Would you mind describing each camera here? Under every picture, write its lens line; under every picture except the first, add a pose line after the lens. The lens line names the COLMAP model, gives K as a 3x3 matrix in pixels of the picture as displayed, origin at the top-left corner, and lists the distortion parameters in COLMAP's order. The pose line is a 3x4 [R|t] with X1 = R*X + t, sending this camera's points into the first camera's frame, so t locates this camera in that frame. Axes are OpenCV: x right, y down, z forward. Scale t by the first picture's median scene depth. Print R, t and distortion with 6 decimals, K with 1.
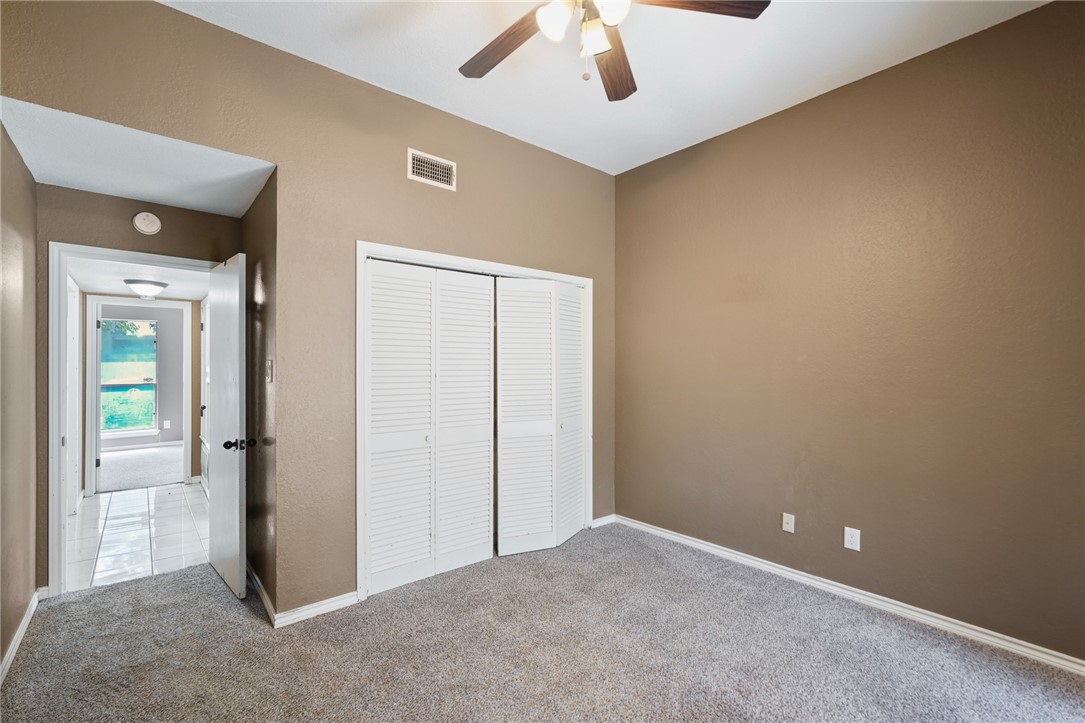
lens RADIAL K [[492.6, 0, 541.8], [0, 492.6, 361.1], [0, 0, 1]] dist [-0.009008, 0.000866]
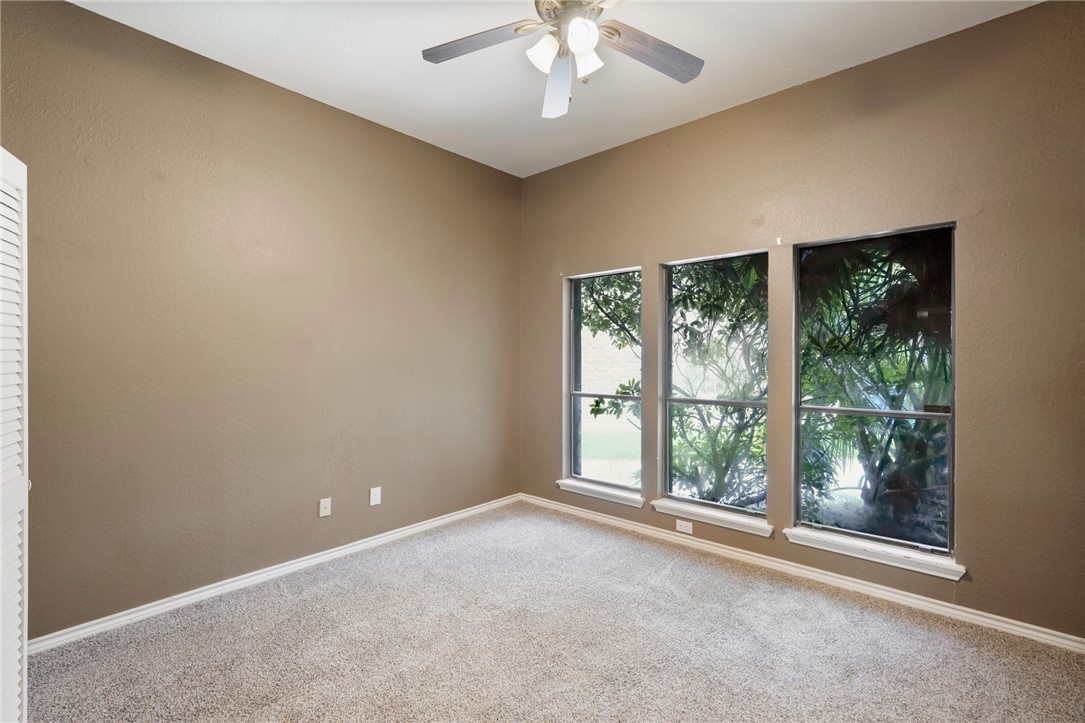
lens RADIAL K [[492.6, 0, 540.9], [0, 492.6, 357.7], [0, 0, 1]] dist [-0.009008, 0.000866]
pose [[-0.142107, -0.011718, 0.989782, -0.598283], [0.000000, 0.999930, 0.011838, 0.003166], [-0.989851, 0.001682, -0.142097, 0.723410]]
